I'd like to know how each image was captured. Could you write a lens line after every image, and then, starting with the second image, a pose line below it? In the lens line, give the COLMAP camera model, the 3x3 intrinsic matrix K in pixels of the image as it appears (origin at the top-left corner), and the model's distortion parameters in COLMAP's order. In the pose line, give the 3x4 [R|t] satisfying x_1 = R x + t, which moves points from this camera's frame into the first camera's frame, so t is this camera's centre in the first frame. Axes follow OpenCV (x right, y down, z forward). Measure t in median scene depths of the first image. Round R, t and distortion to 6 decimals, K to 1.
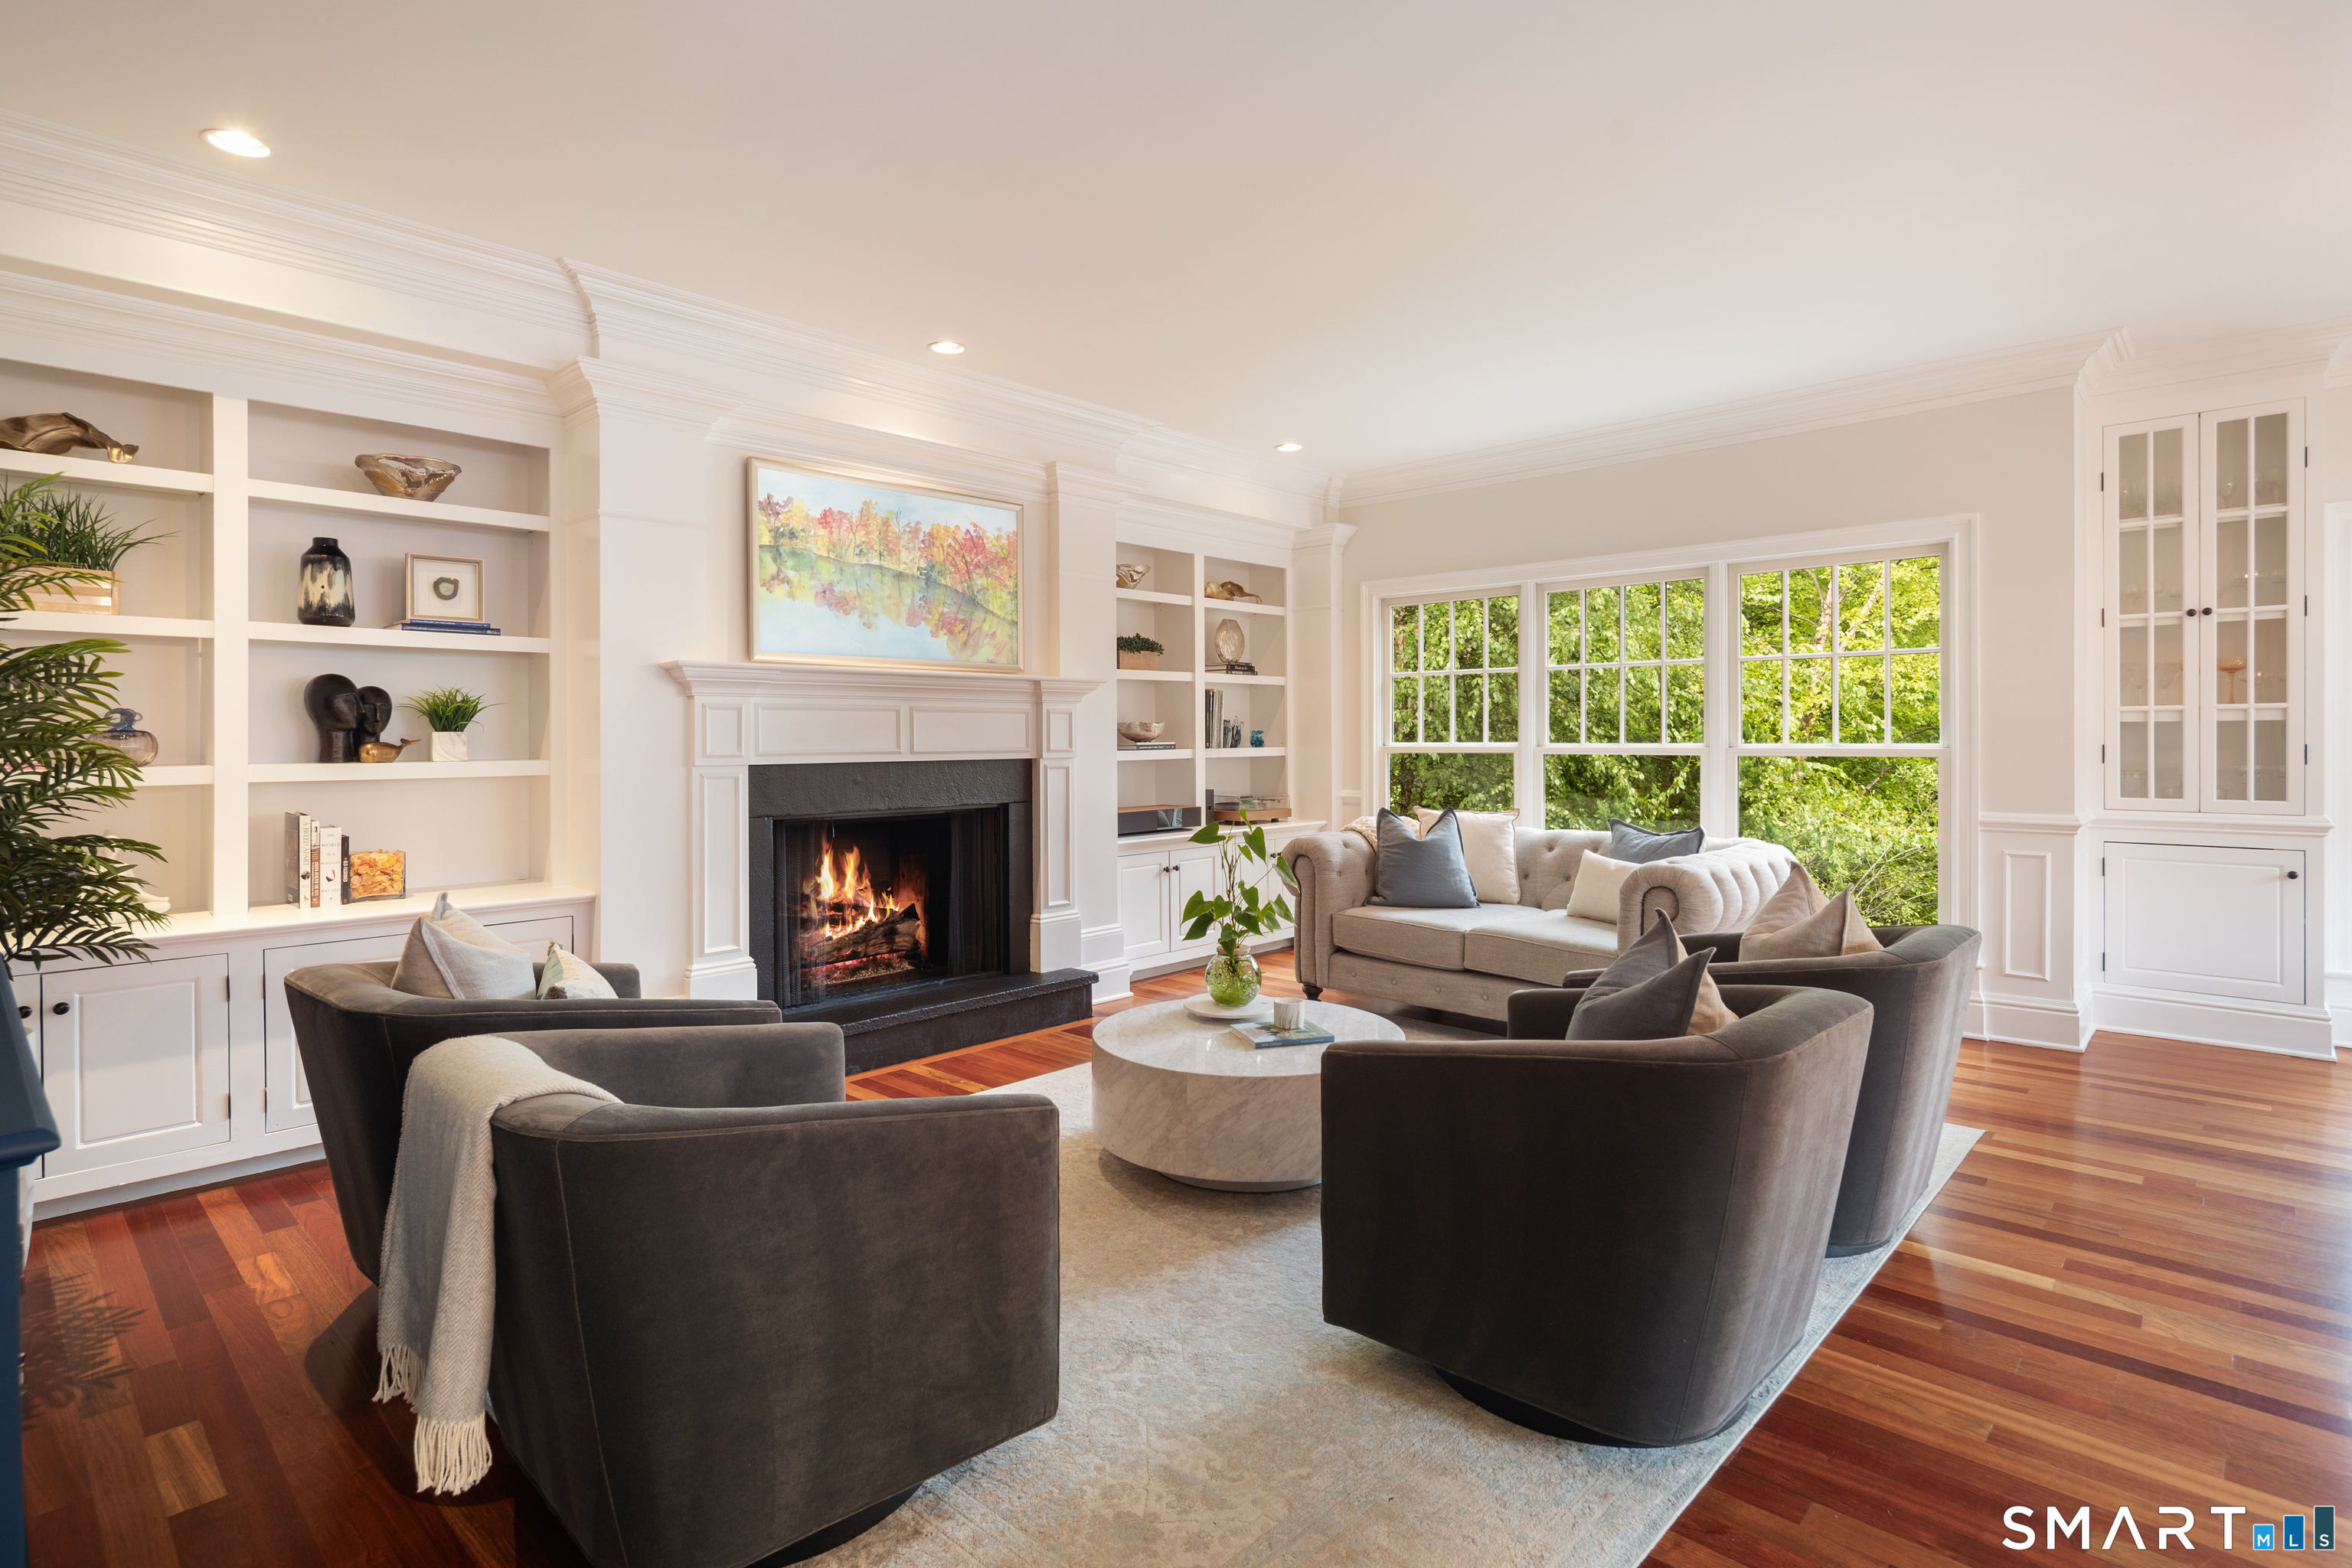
lens RADIAL K [[1182.6, 0, 1176.6], [0, 1182.6, 727.8], [0, 0, 1]] dist [0.006903, -0.004605]
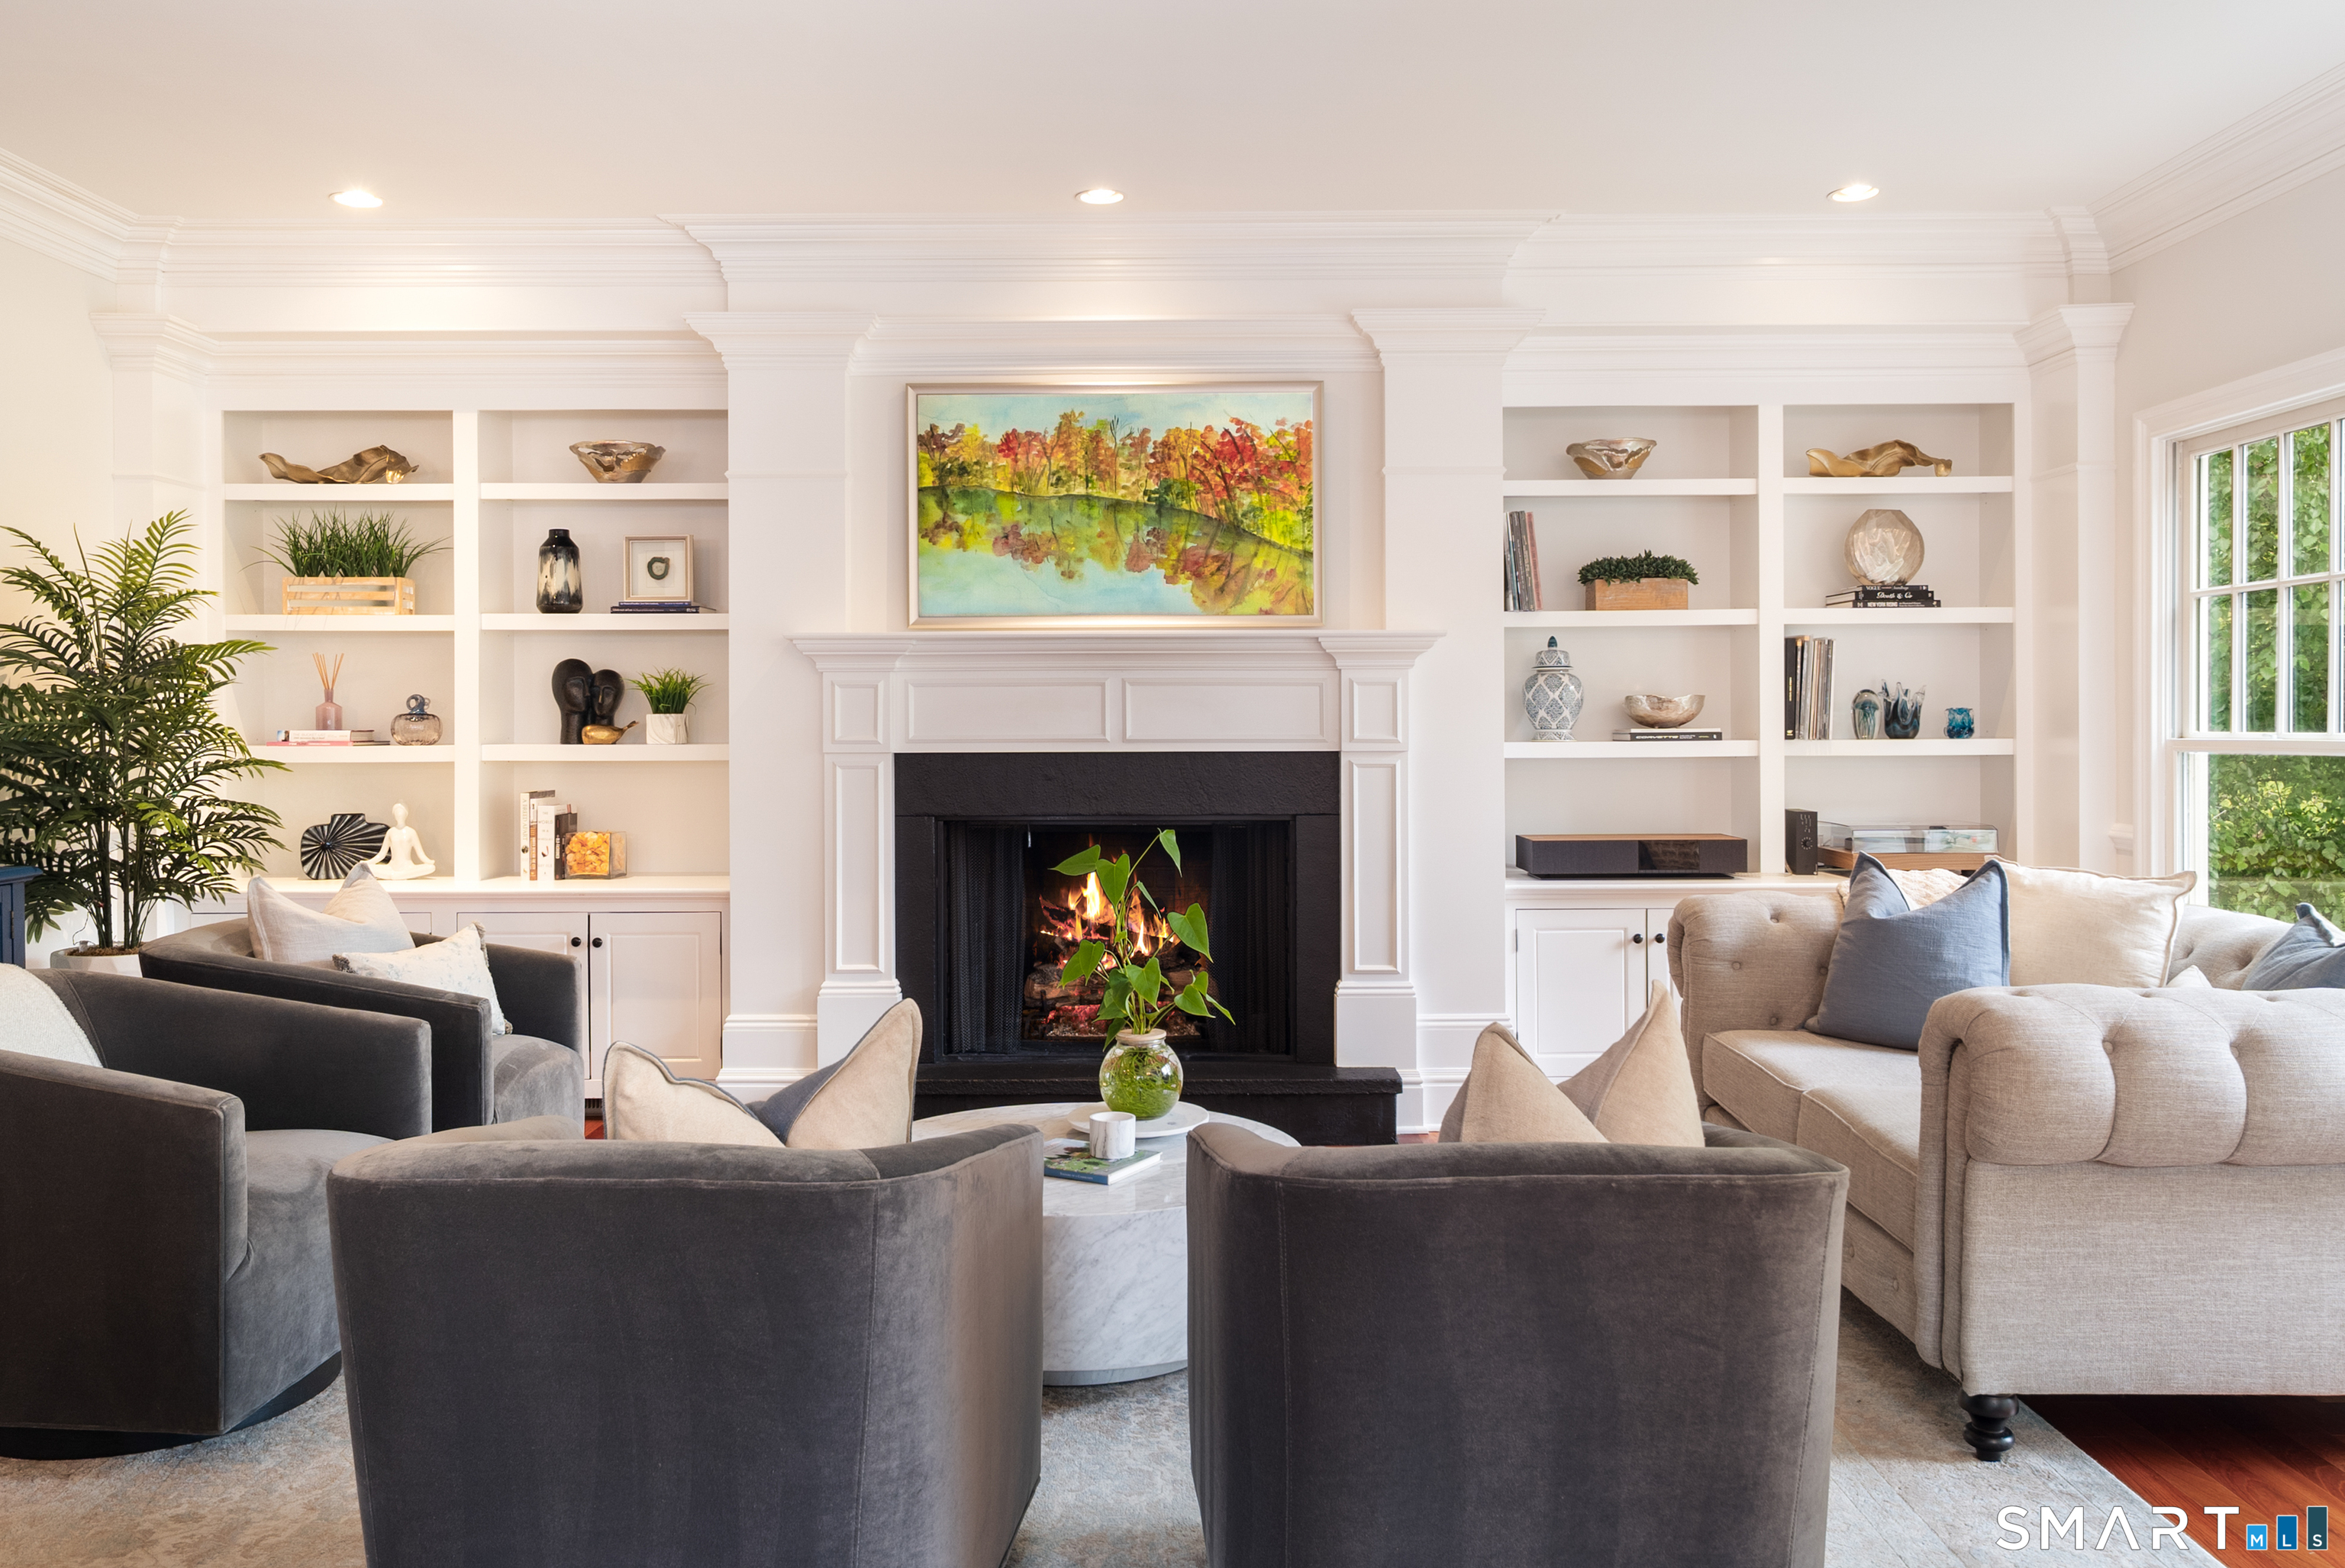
lens RADIAL K [[1780.1, 0, 1147.6], [0, 1780.1, 729.3], [0, 0, 1]] dist [-0.000774, 0.007360]
pose [[0.675797, 0.004432, -0.737074, 0.642371], [0.005846, 0.999918, 0.011372, 0.001186], [0.737065, -0.011994, 0.675716, 0.259251]]
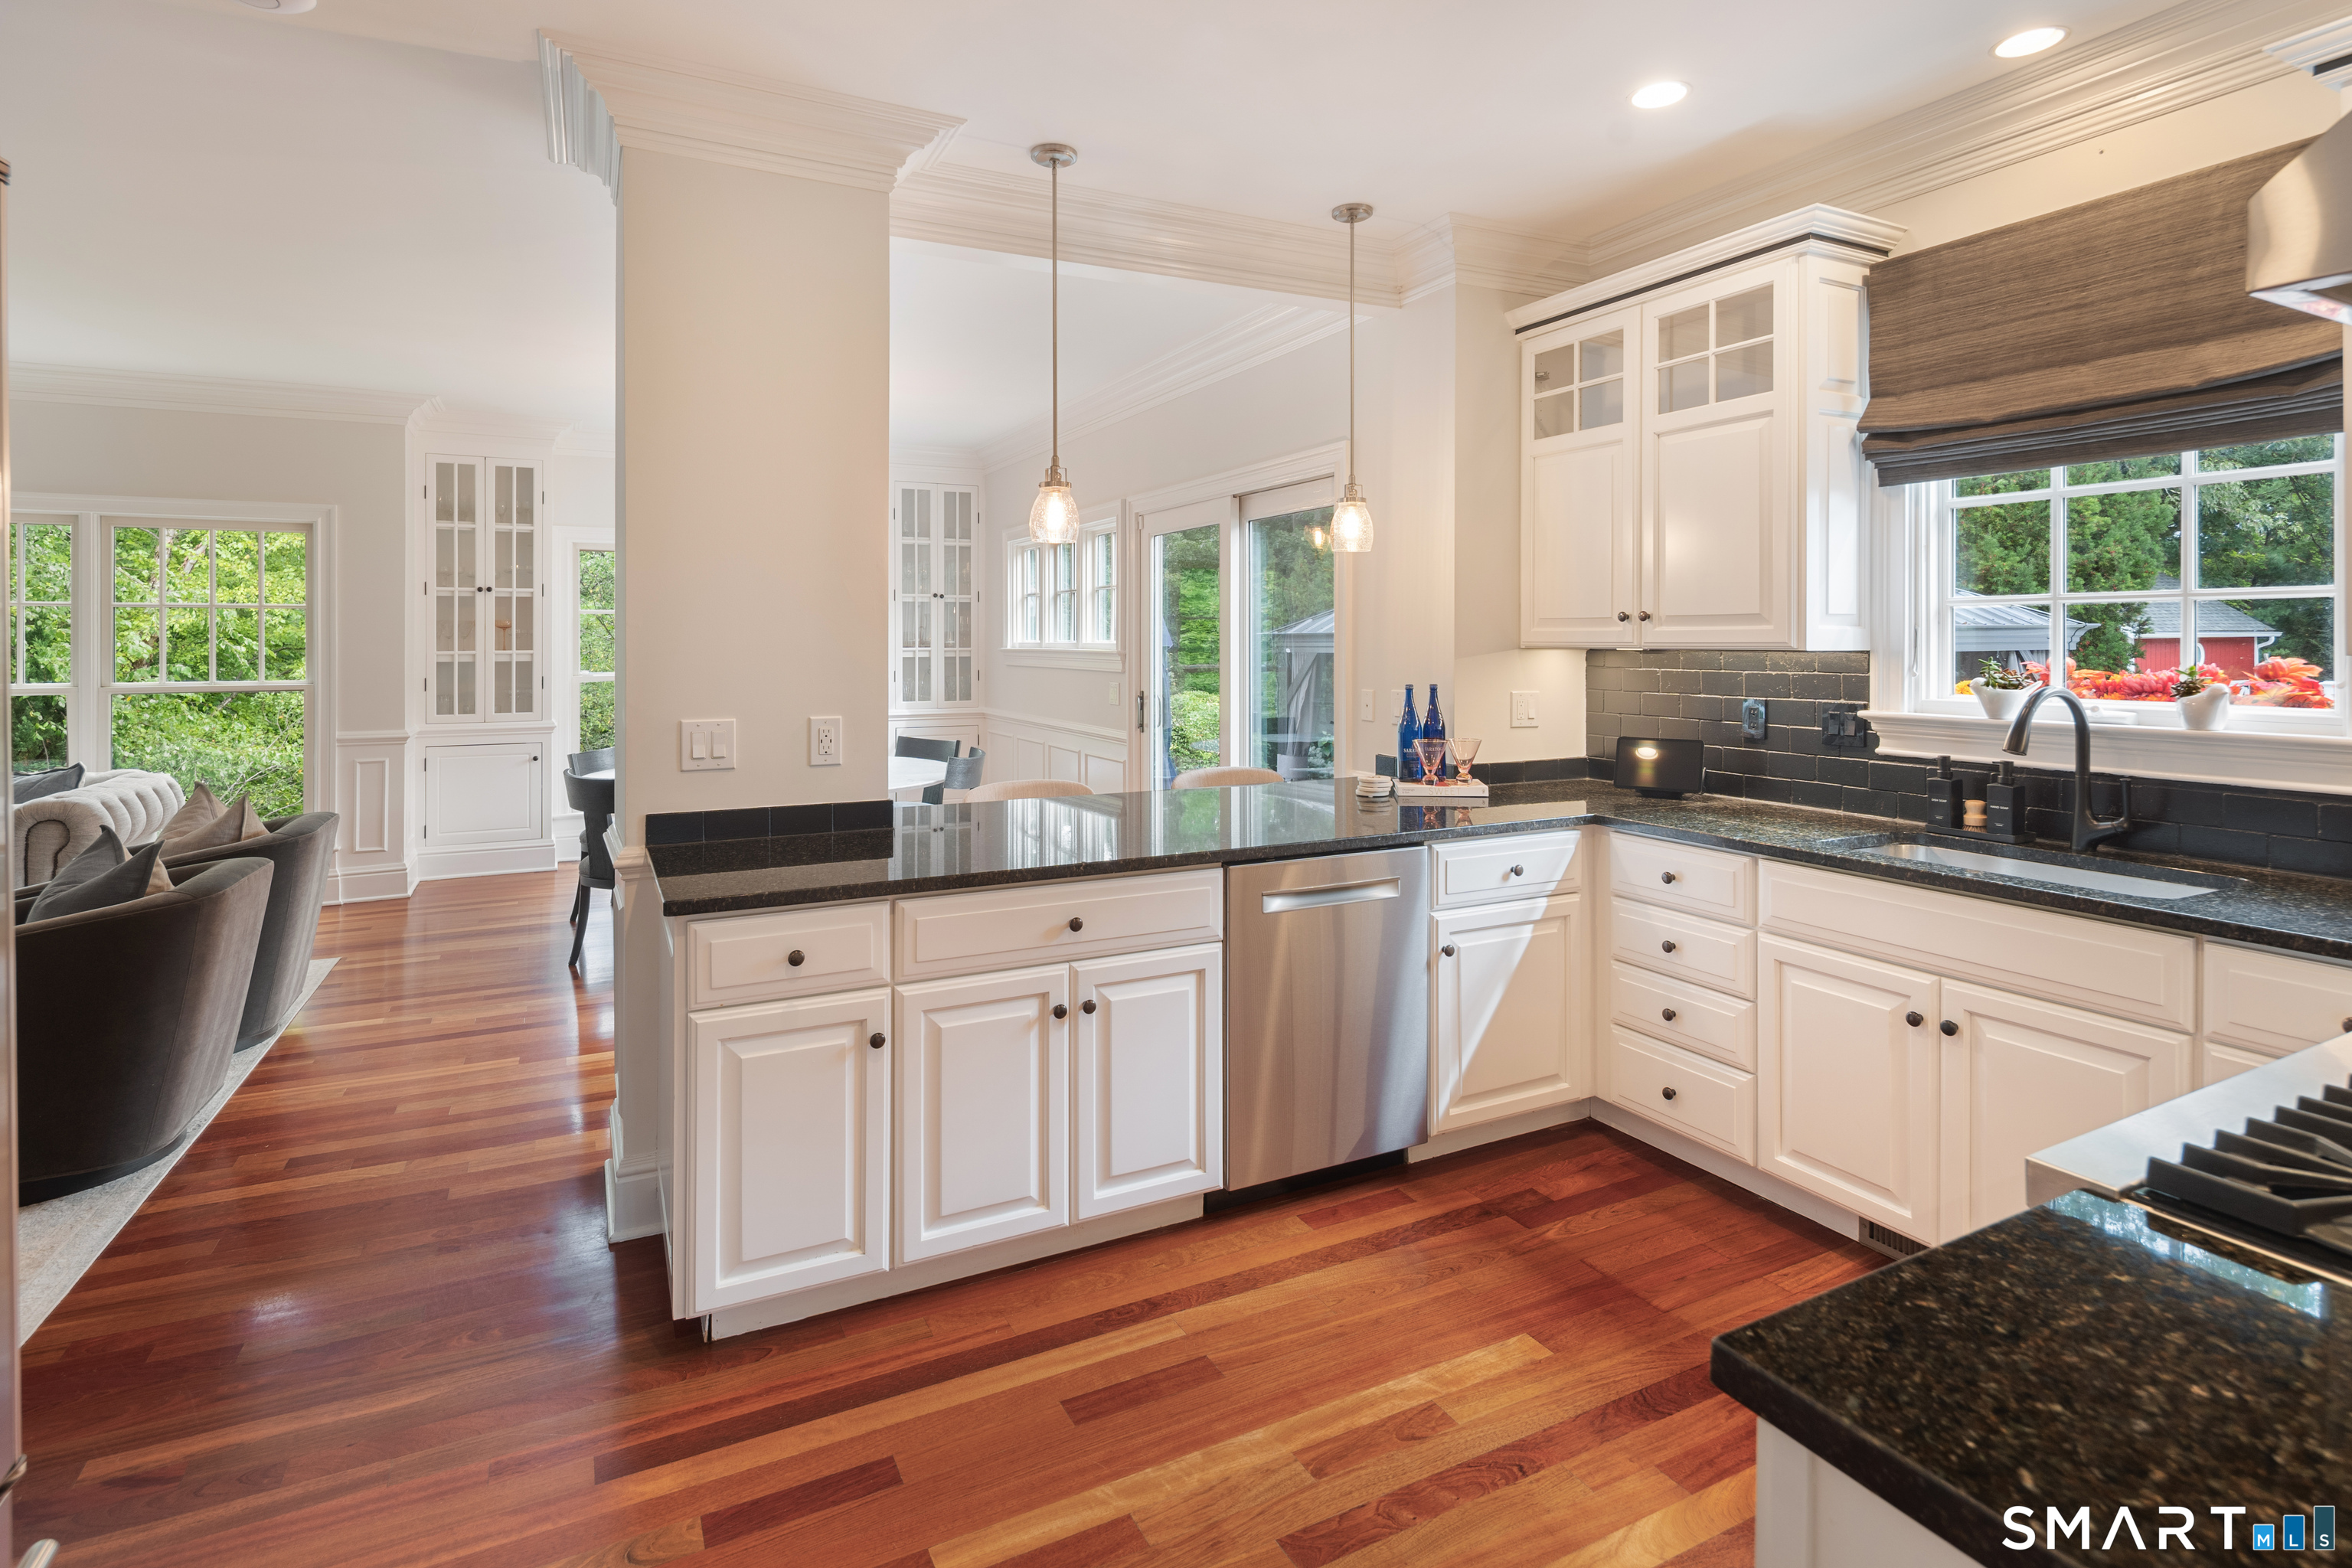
lens RADIAL K [[1152.1, 0, 1169.7], [0, 1152.1, 646.6], [0, 0, 1]] dist [-0.013121, 0.000086]
pose [[0.337270, 0.000991, 0.941407, -0.215962], [-0.004964, 0.999987, 0.000726, -0.030934], [-0.941395, -0.004918, 0.337271, -0.312846]]
